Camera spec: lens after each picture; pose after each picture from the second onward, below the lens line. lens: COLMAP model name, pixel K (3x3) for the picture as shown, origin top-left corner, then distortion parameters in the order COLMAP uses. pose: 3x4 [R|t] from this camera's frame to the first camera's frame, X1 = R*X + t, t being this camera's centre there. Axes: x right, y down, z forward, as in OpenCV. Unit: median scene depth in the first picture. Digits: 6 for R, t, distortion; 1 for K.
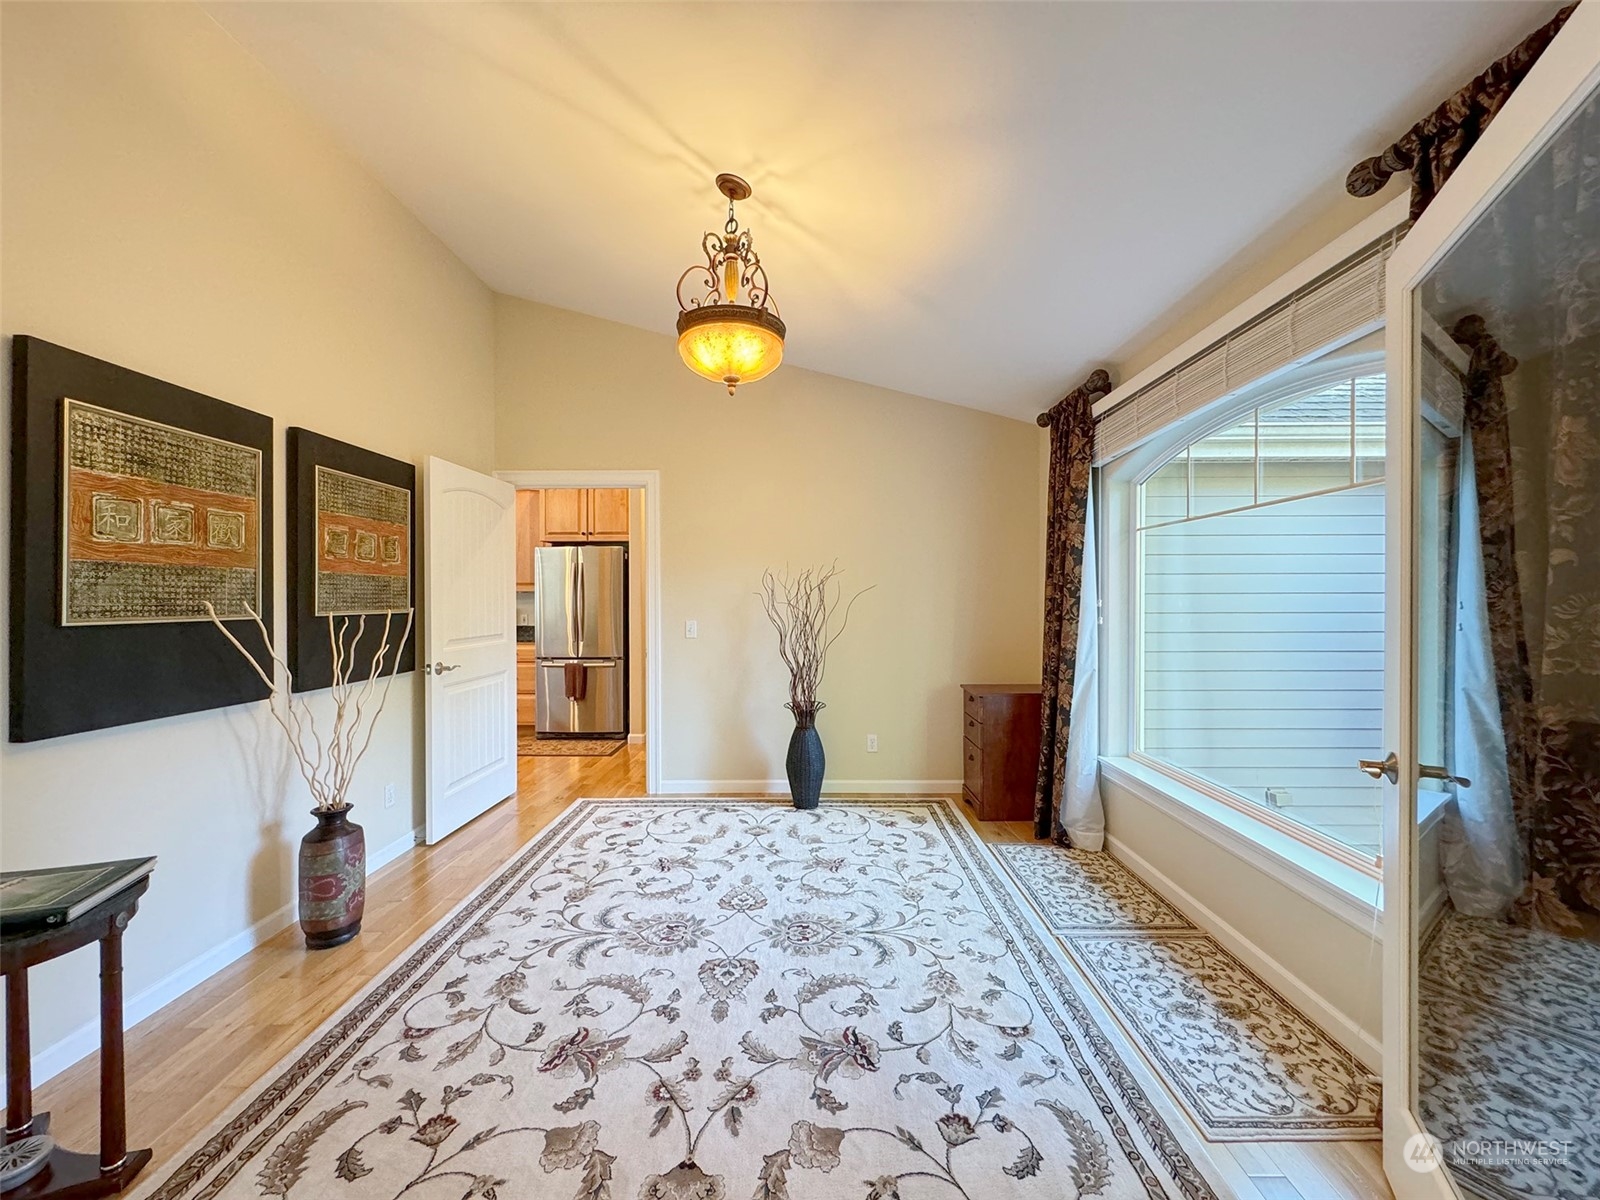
lens RADIAL K [[634.9, 0, 800.0], [0, 634.9, 600.0], [0, 0, 1]] dist [-0.002216, -0.000363]
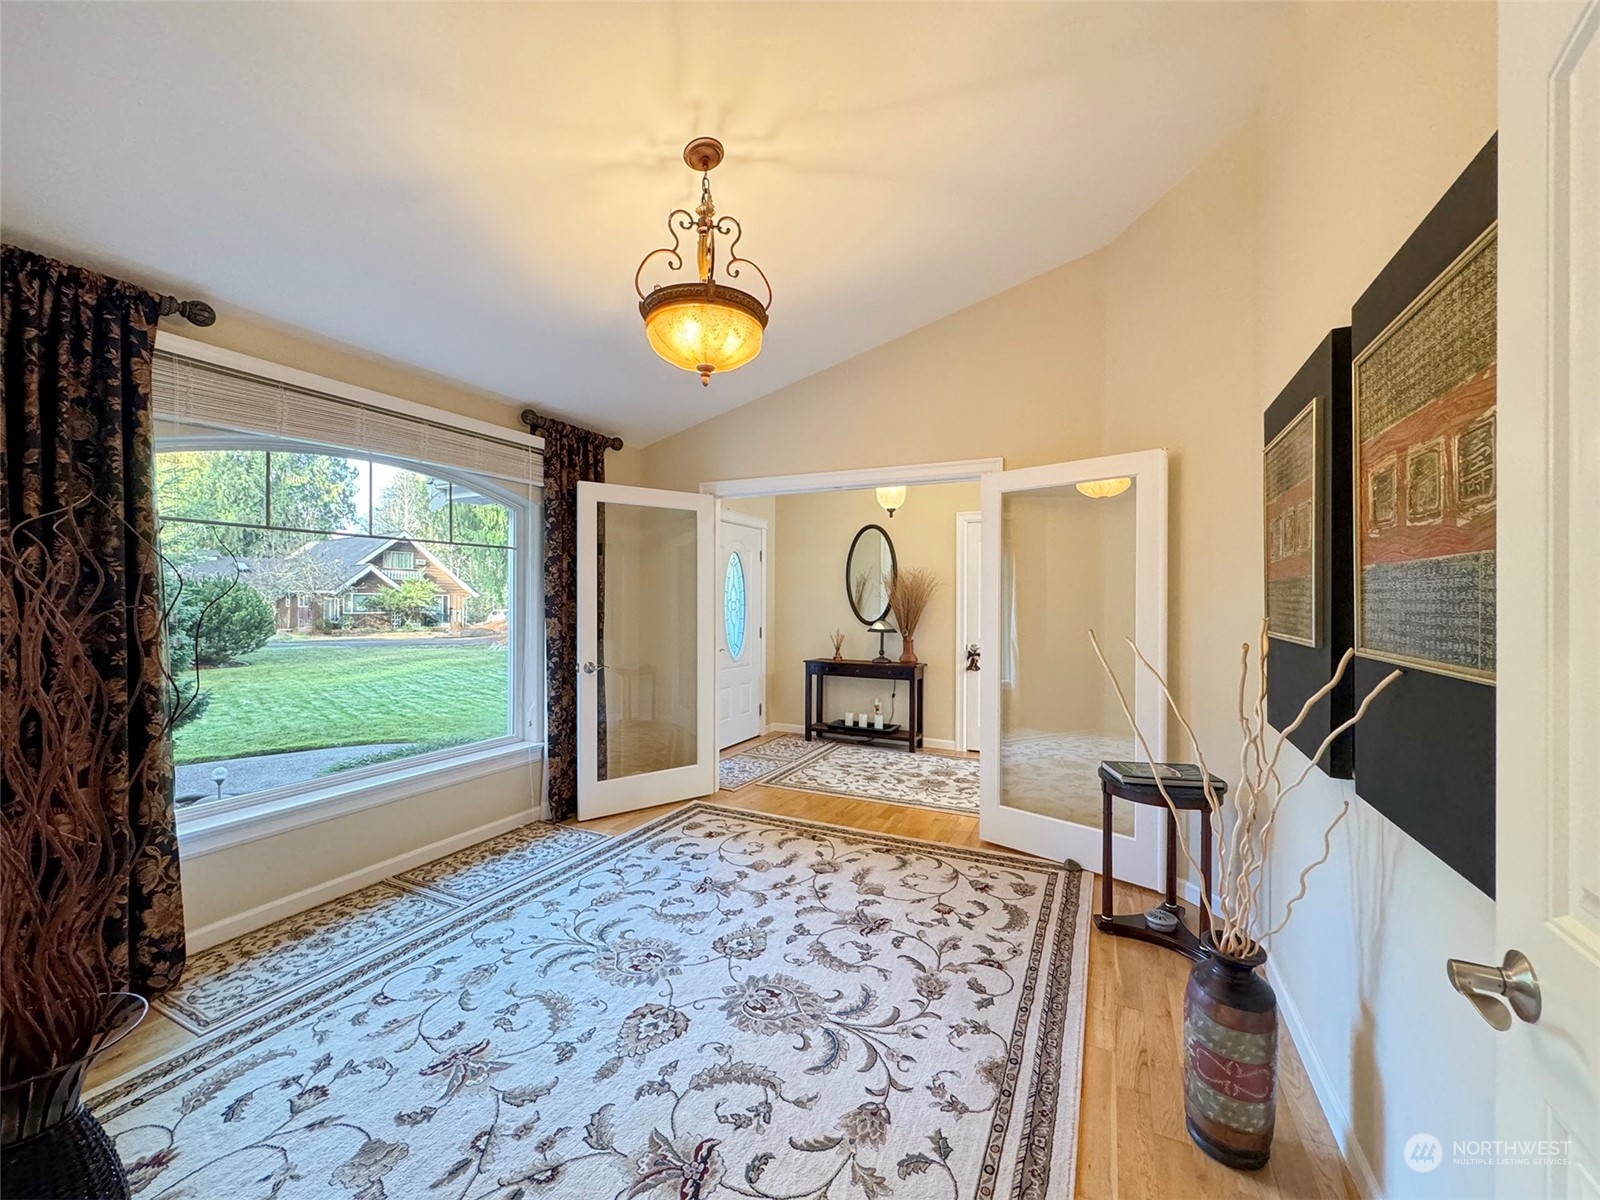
lens RADIAL K [[640.2, 0, 800.0], [0, 640.2, 600.0], [0, 0, 1]] dist [-0.001156, 0.000118]
pose [[-0.904992, -0.001137, 0.425426, -0.726392], [-0.000005, 0.999996, 0.002662, -0.025701], [-0.425428, 0.002407, -0.904989, 2.084220]]
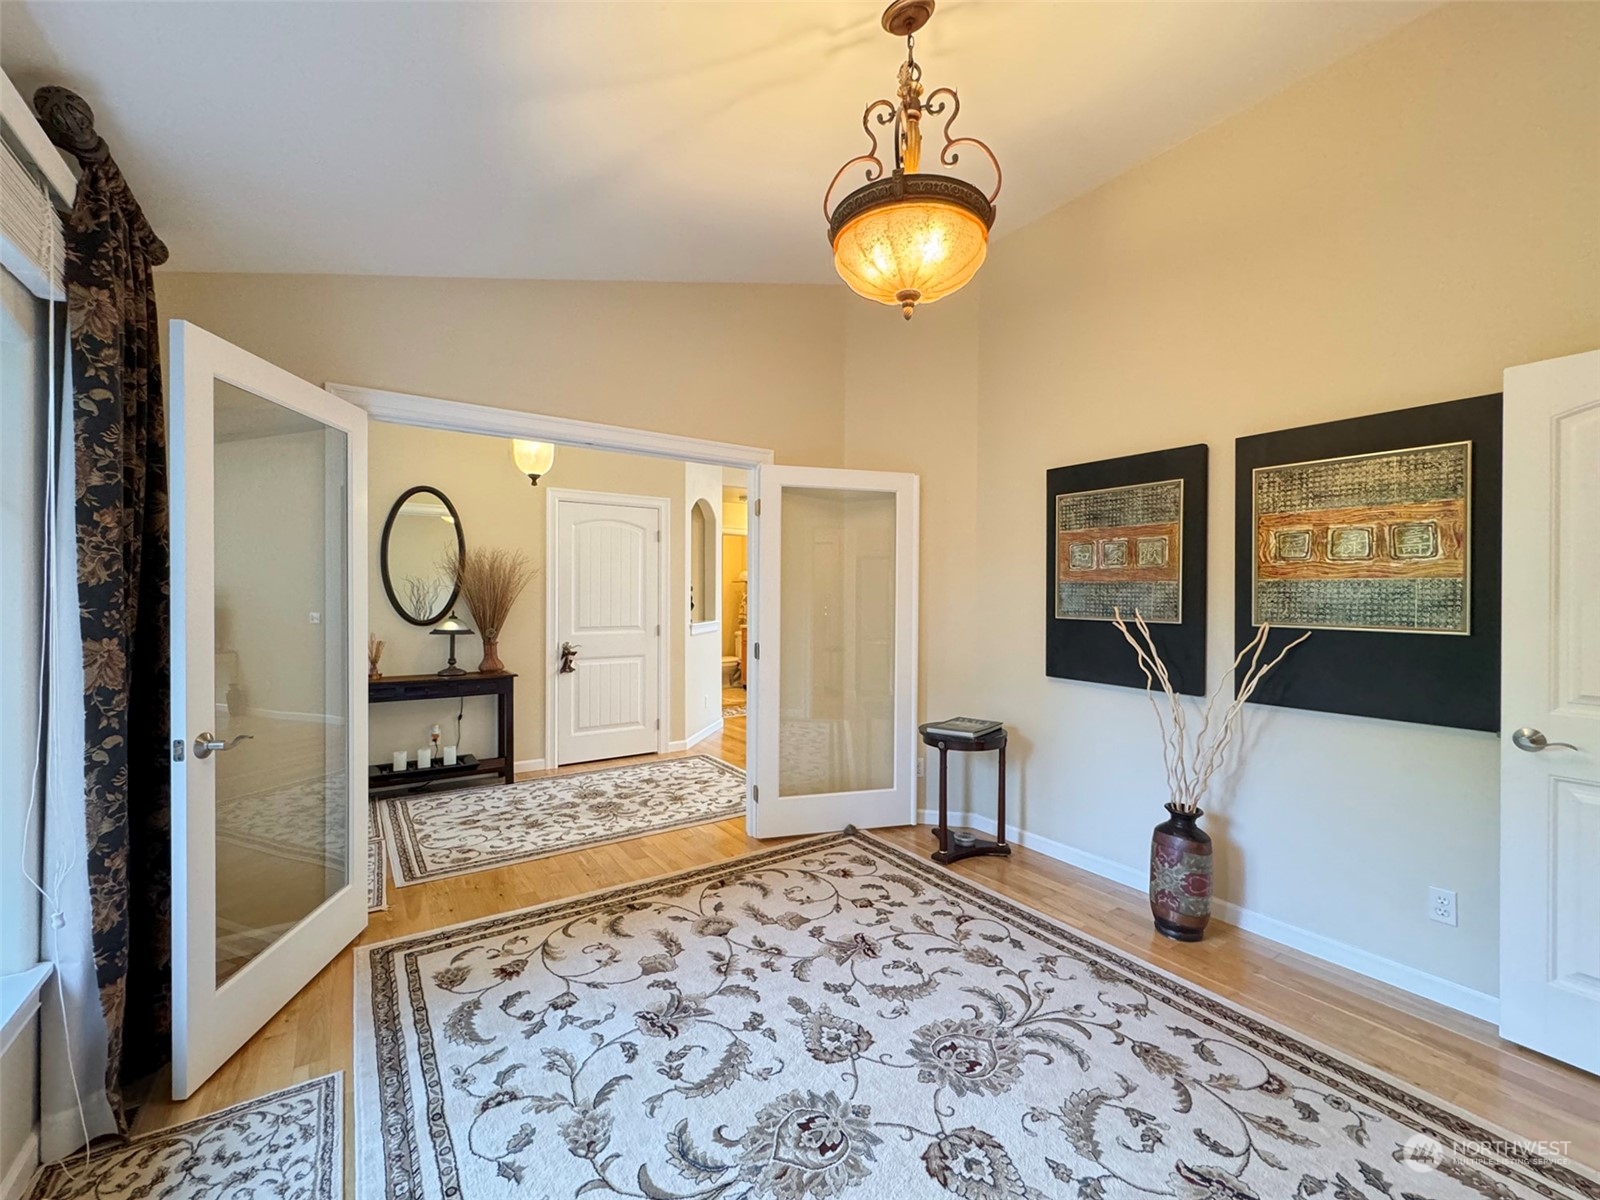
lens RADIAL K [[666.7, 0, 800.0], [0, 666.7, 600.0], [0, 0, 1]] dist [-0.001714, 0.000114]
pose [[-0.822060, 0.003699, -0.569389, 0.471936], [-0.007311, 0.999828, 0.017051, -0.033402], [0.569354, 0.018179, -0.821891, 1.806730]]
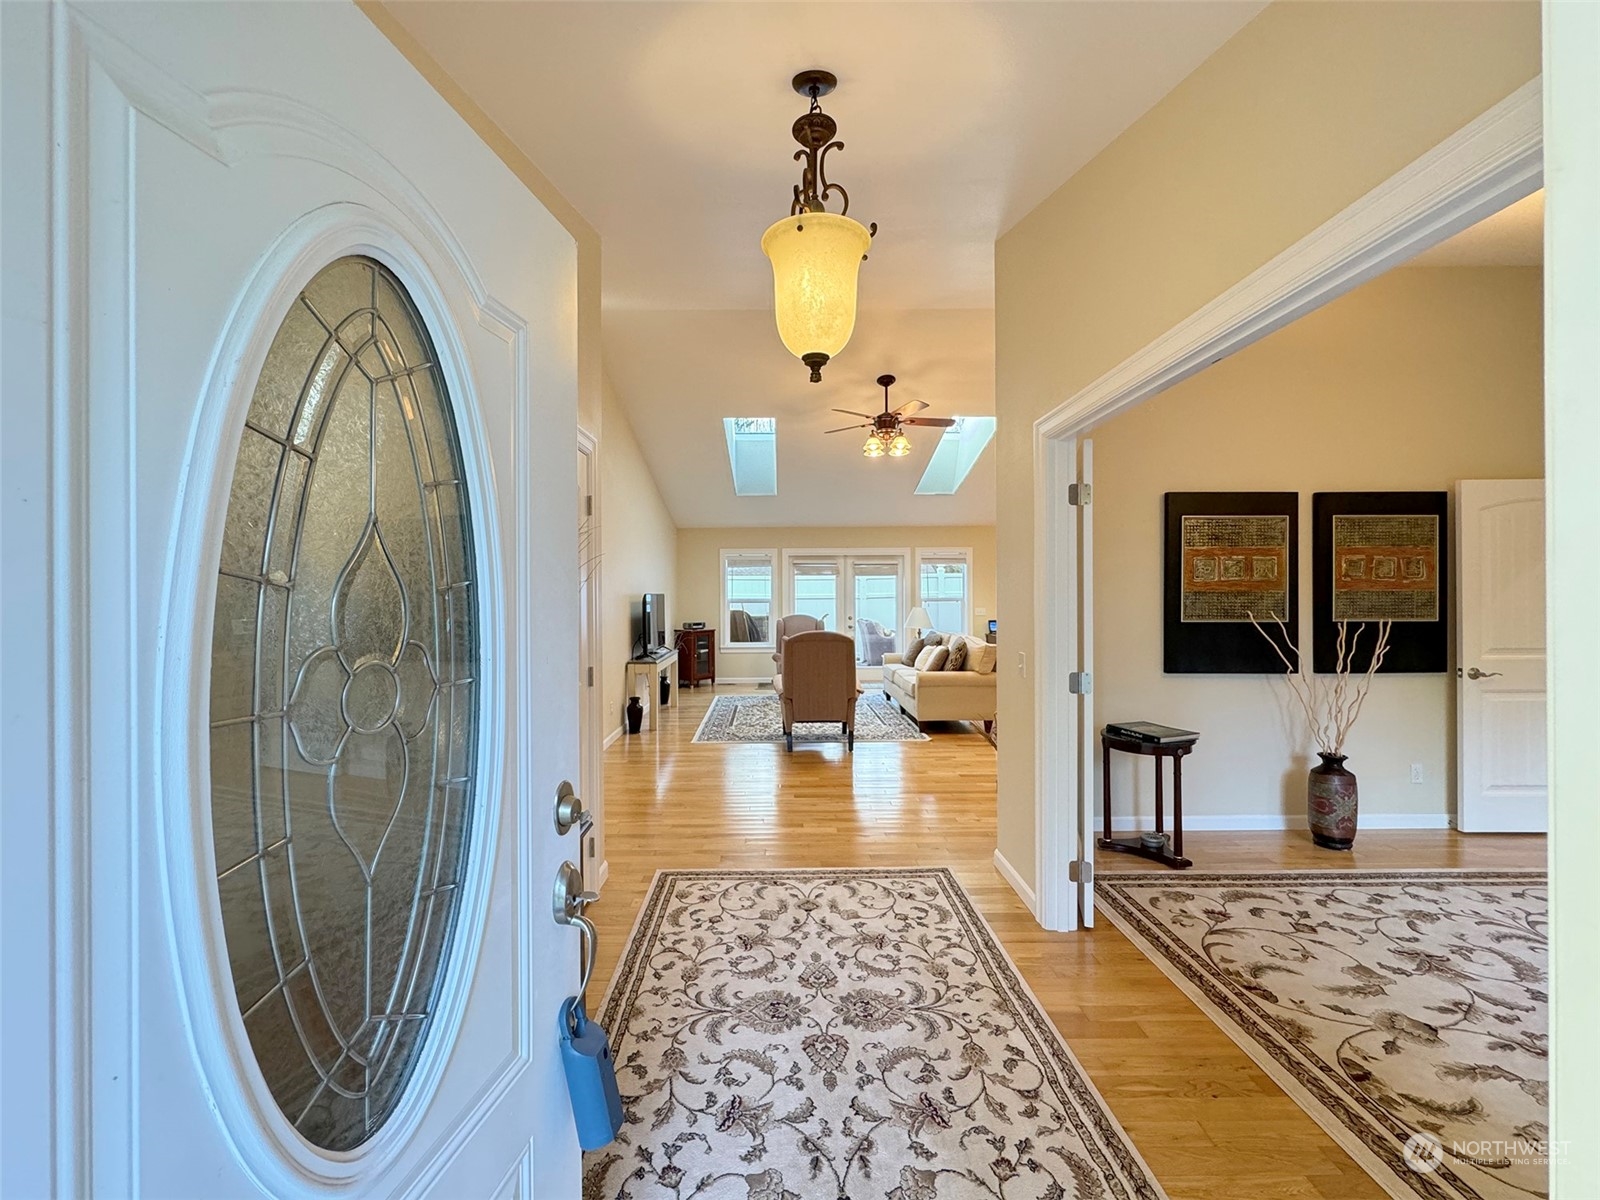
lens RADIAL K [[662.8, 0, 779.0], [0, 662.8, 591.6], [0, 0, 1]] dist [-0.001582, -0.000286]
pose [[0.011062, 0.003590, -0.999932, 0.889688], [-0.001008, 0.999993, 0.003579, -0.057146], [0.999938, 0.000969, 0.011066, -0.327593]]
